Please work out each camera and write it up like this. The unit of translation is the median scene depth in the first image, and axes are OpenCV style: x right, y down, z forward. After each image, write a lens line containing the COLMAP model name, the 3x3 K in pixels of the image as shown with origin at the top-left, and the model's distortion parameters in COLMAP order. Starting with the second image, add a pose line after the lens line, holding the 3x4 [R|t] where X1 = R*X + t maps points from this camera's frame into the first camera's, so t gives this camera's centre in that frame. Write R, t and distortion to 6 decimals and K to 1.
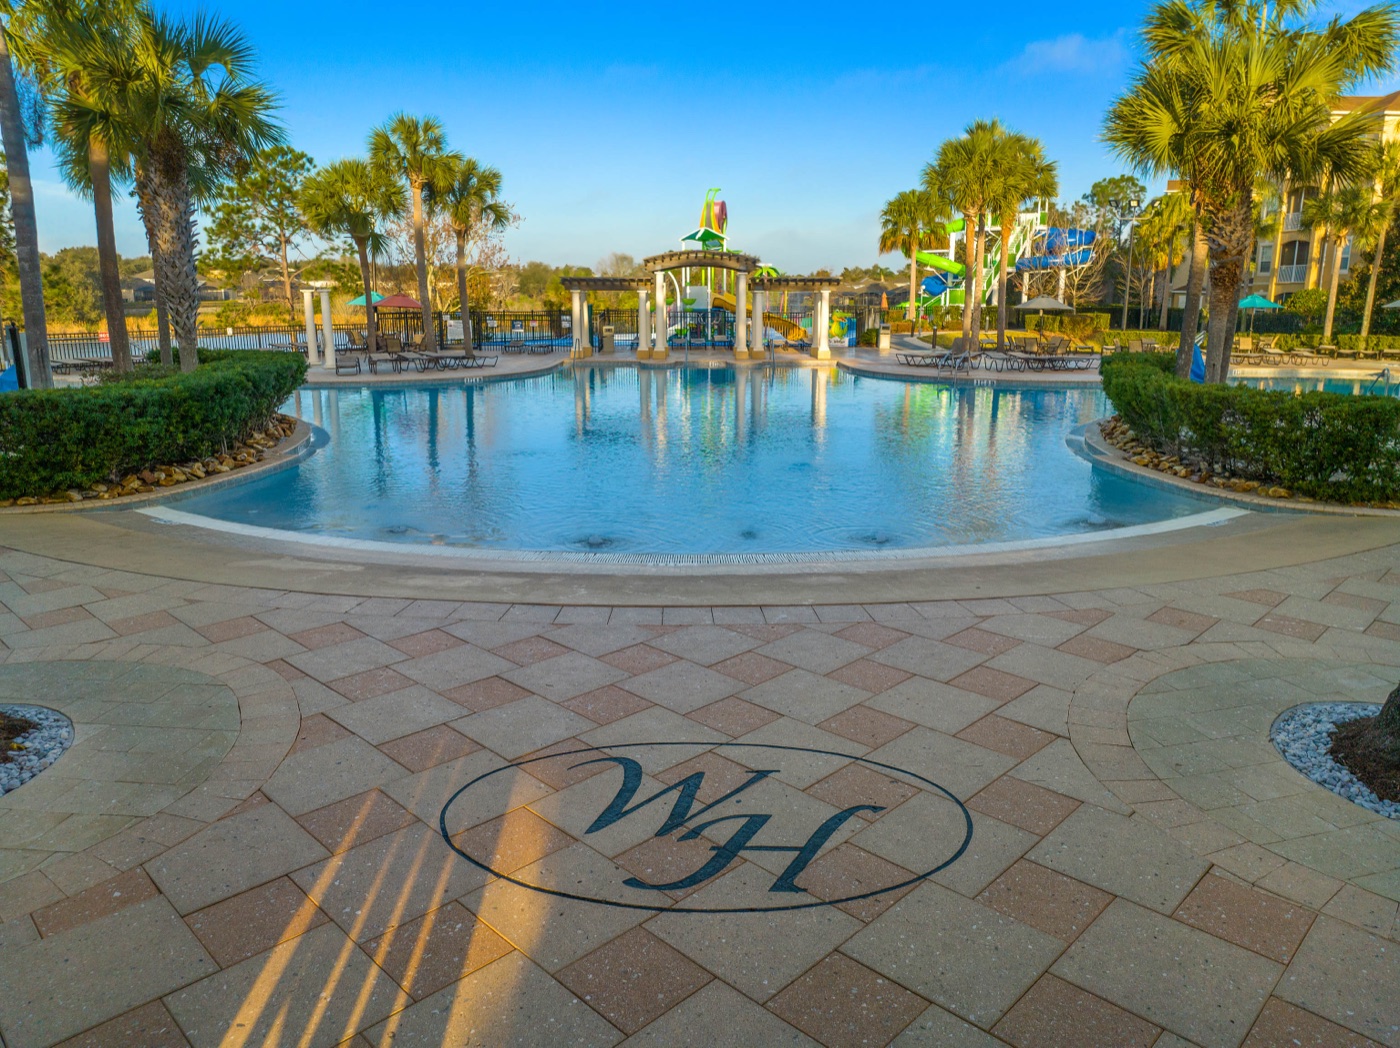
lens RADIAL K [[978.5, 0, 687.4], [0, 978.5, 523.8], [0, 0, 1]] dist [-0.032710, -0.005469]
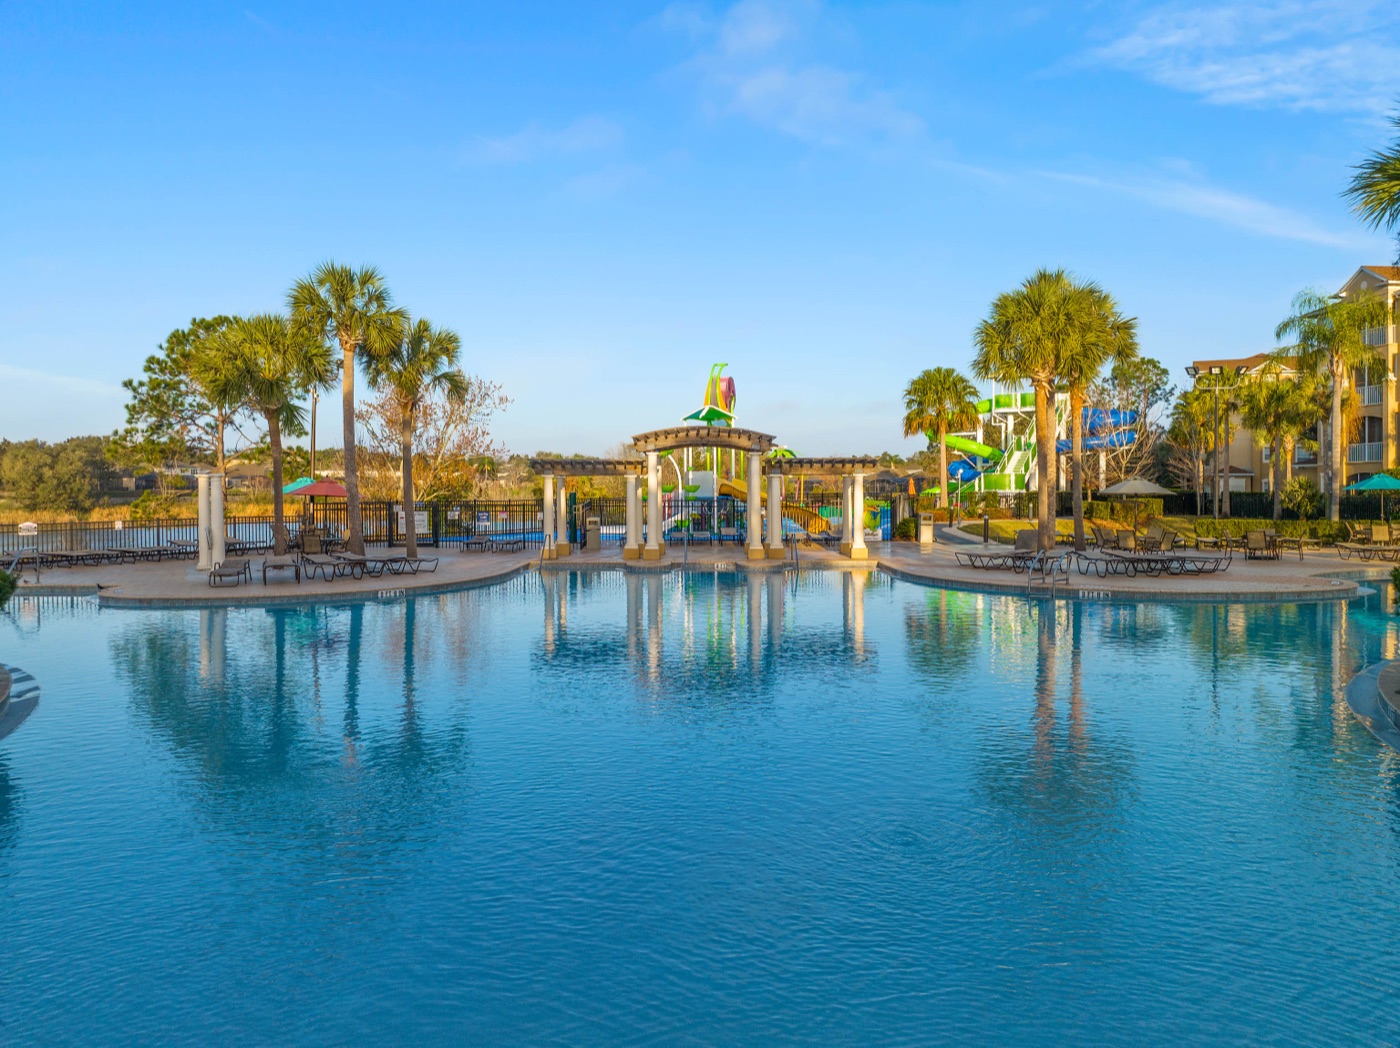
lens RADIAL K [[978.5, 0, 704.0], [0, 978.5, 521.0], [0, 0, 1]] dist [-0.032710, -0.005469]
pose [[0.999962, -0.004782, 0.007274, 0.006851], [0.006082, 0.981627, -0.190715, -0.041565], [-0.006229, 0.190752, 0.981619, 0.187590]]
